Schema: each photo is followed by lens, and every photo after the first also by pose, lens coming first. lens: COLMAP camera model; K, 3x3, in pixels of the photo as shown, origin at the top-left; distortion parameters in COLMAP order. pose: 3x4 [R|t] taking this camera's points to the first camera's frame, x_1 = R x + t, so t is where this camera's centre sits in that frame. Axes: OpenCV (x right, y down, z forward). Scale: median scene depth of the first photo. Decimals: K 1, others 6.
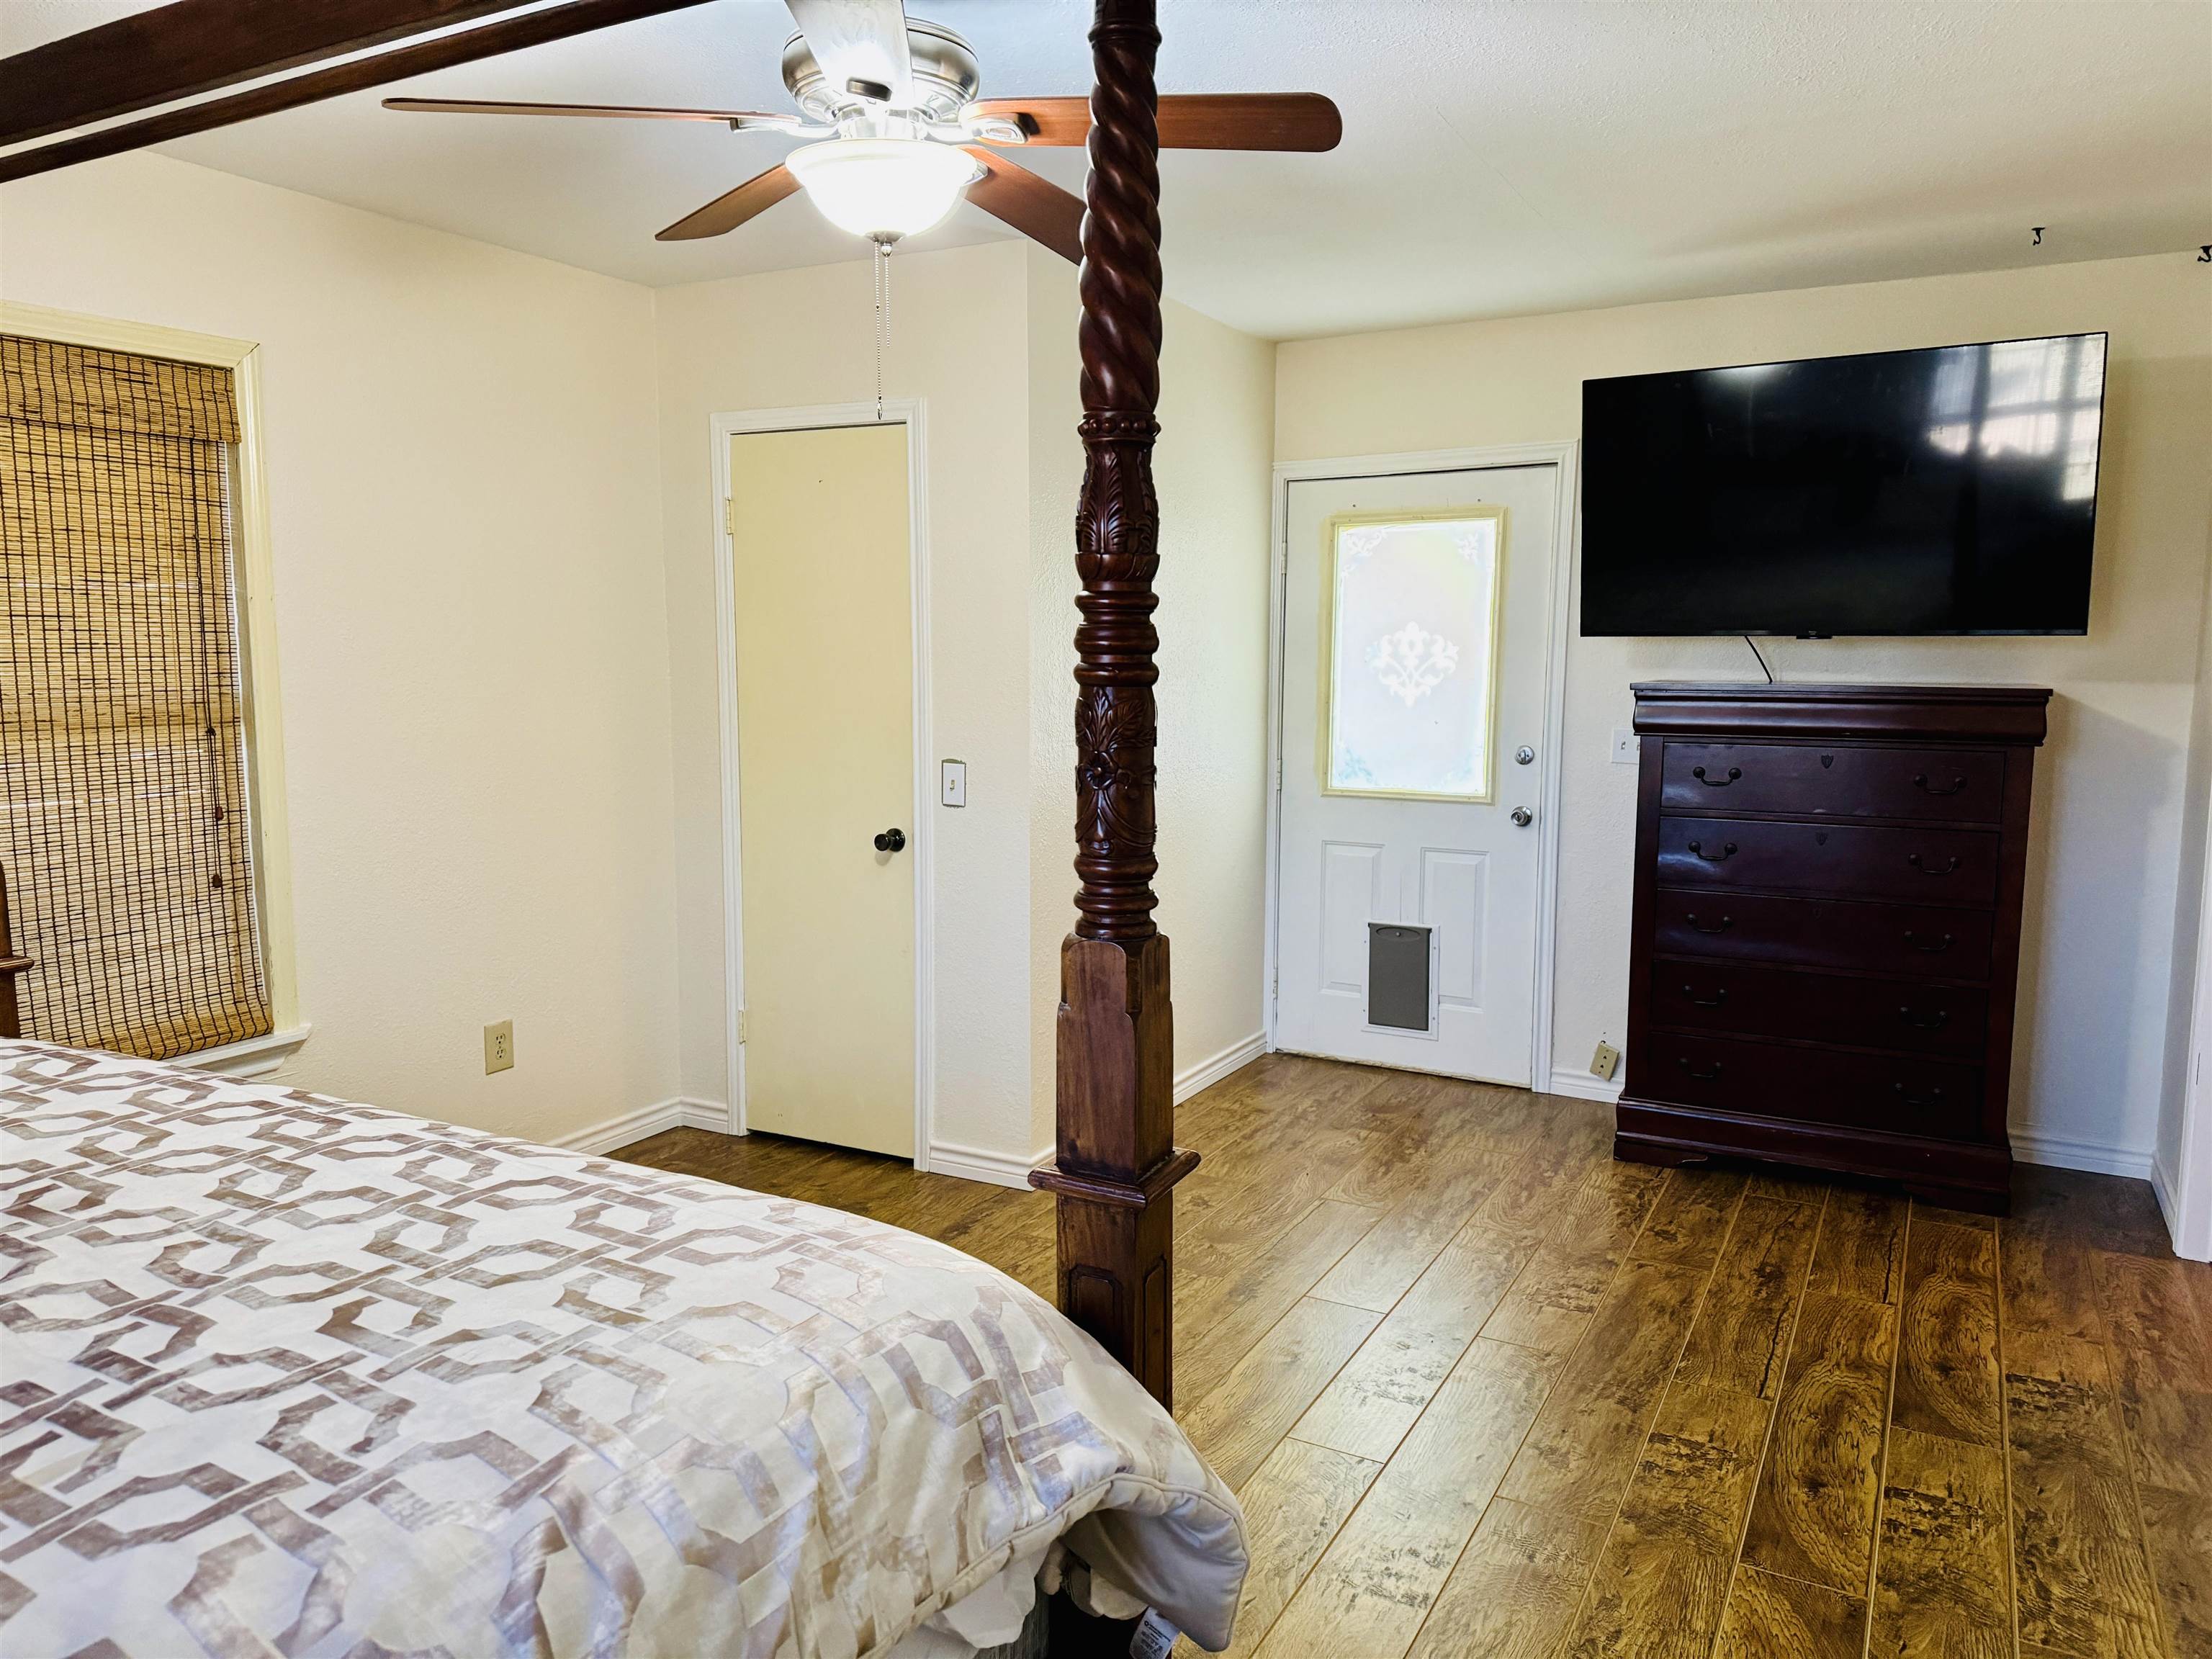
lens RADIAL K [[1537.9, 0, 1100.4], [0, 1537.9, 819.2], [0, 0, 1]] dist [0.182997, -0.179117]
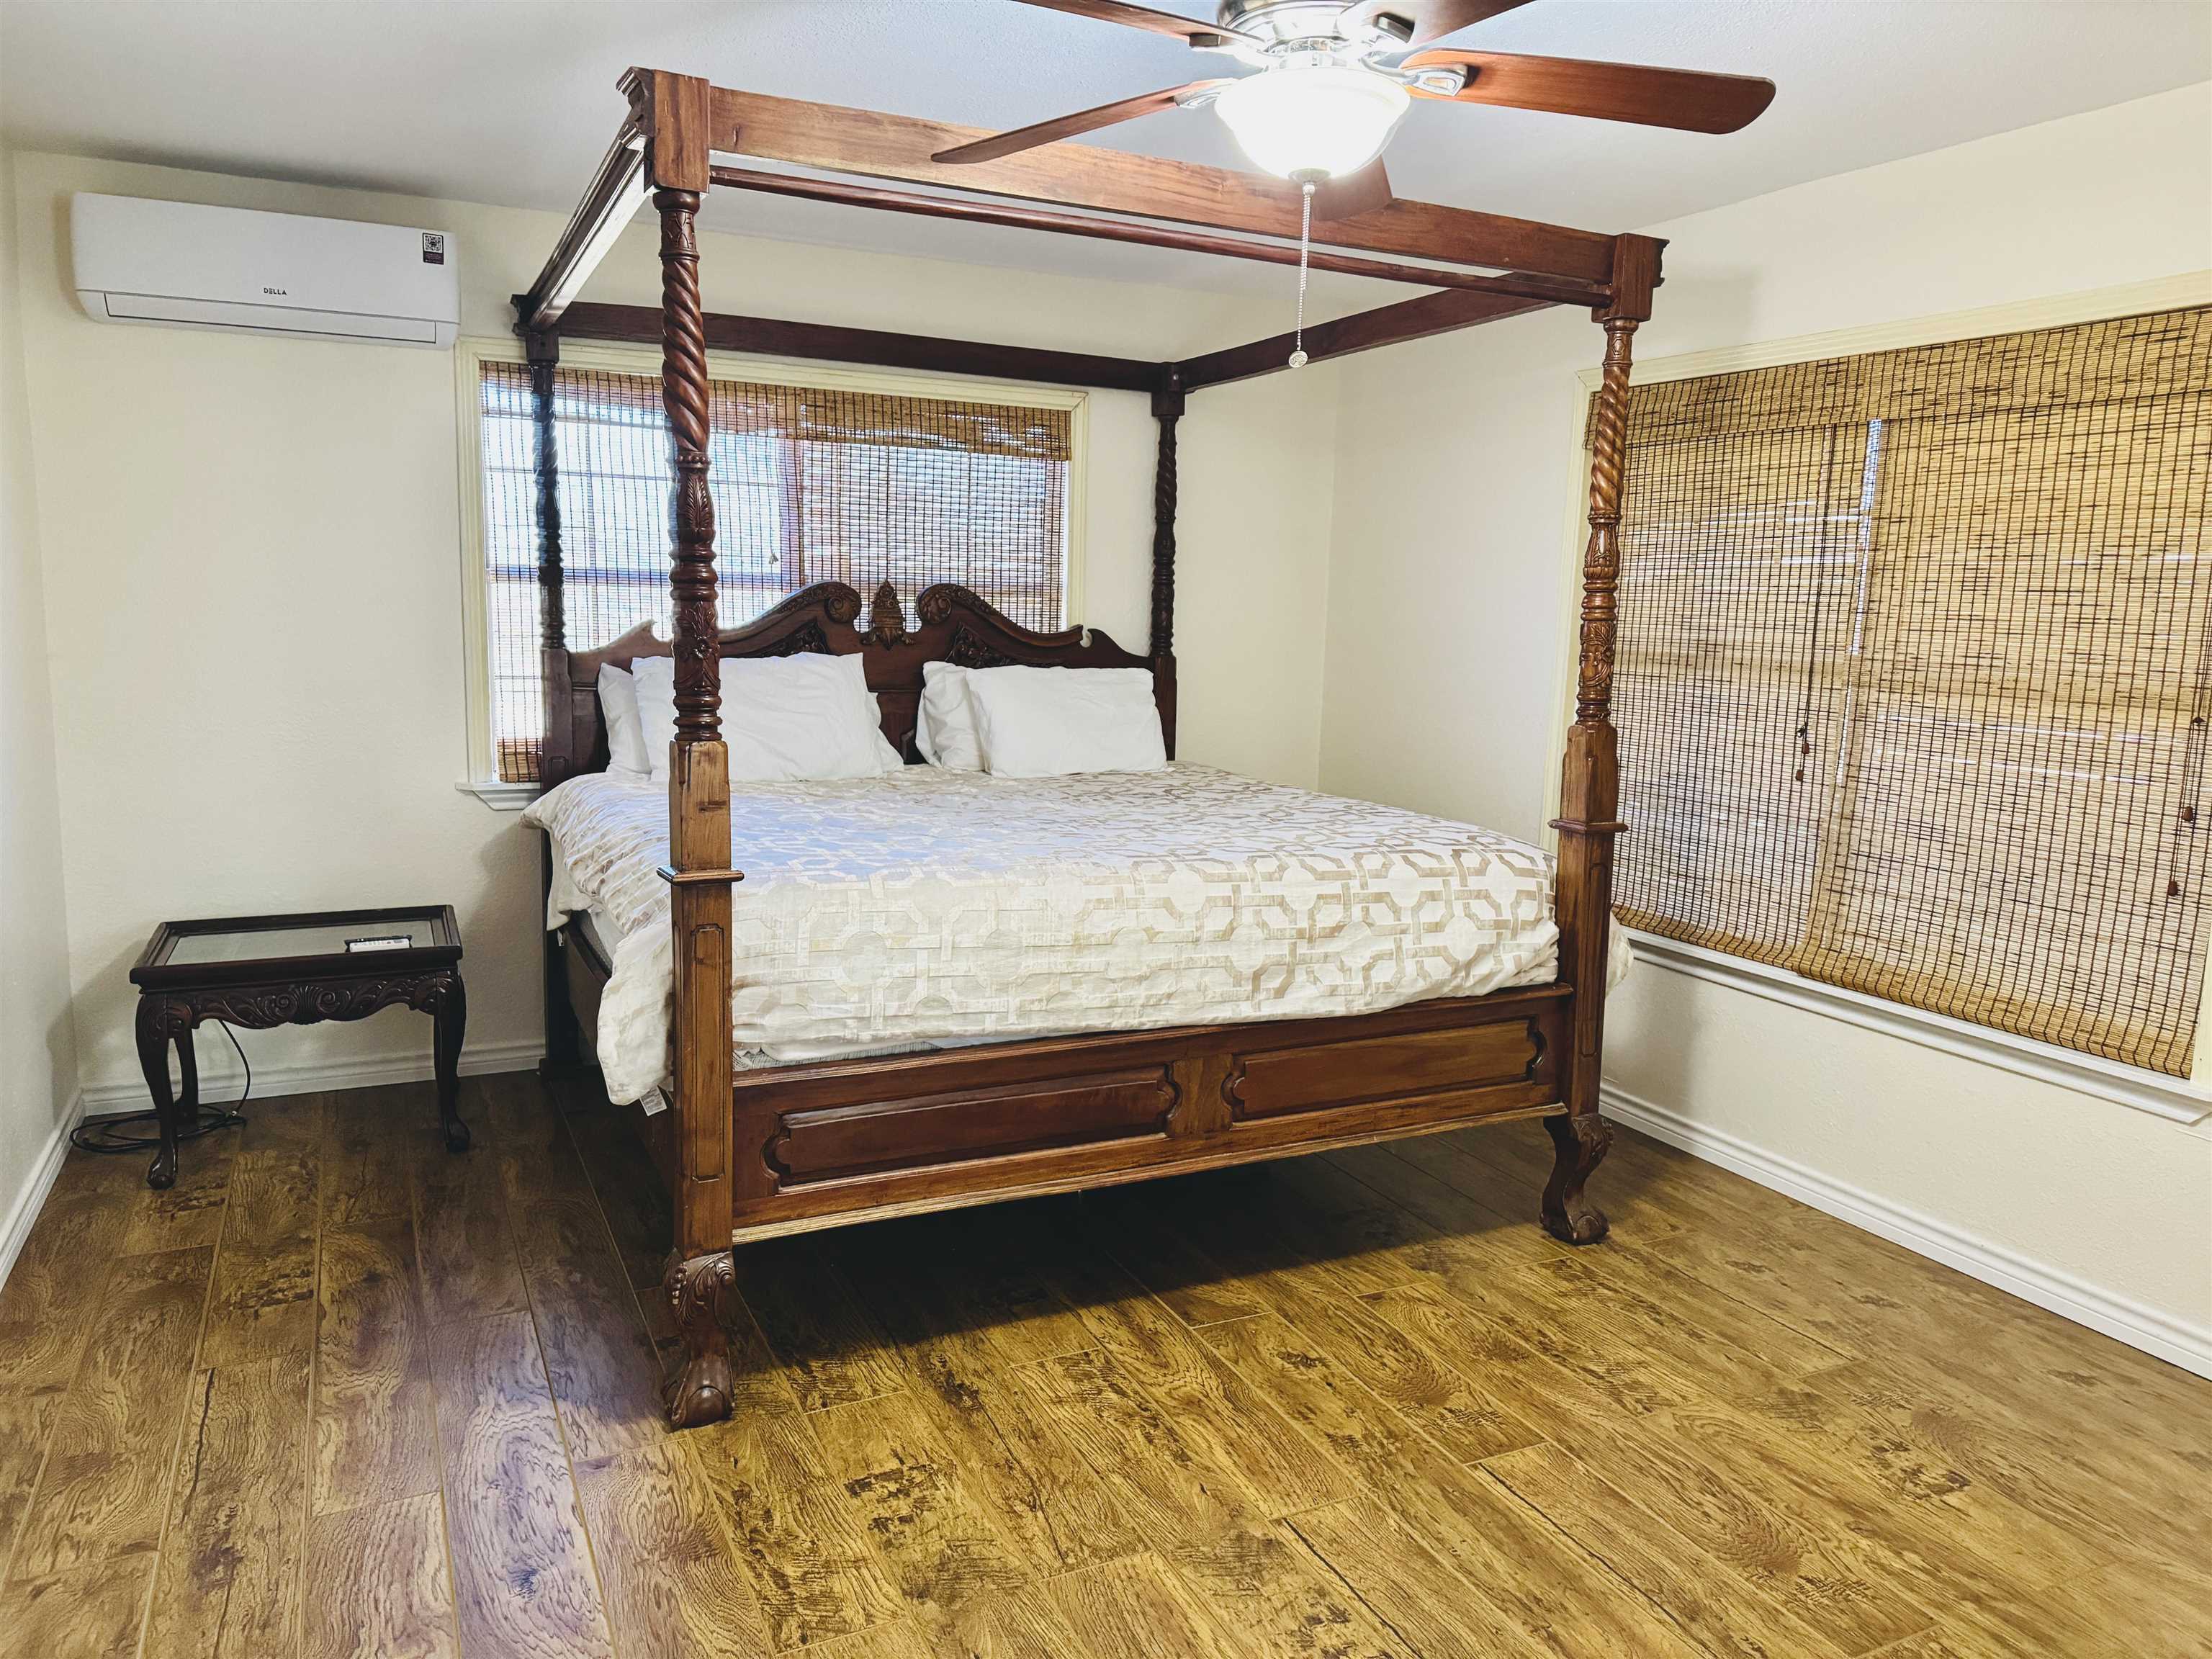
lens RADIAL K [[1558.2, 0, 1099.5], [0, 1558.2, 821.0], [0, 0, 1]] dist [0.041602, -0.045780]
pose [[-0.582621, 0.101842, -0.806338, 0.527764], [-0.116685, 0.971359, 0.206996, -0.116074], [0.804324, 0.214687, -0.554050, 1.060271]]
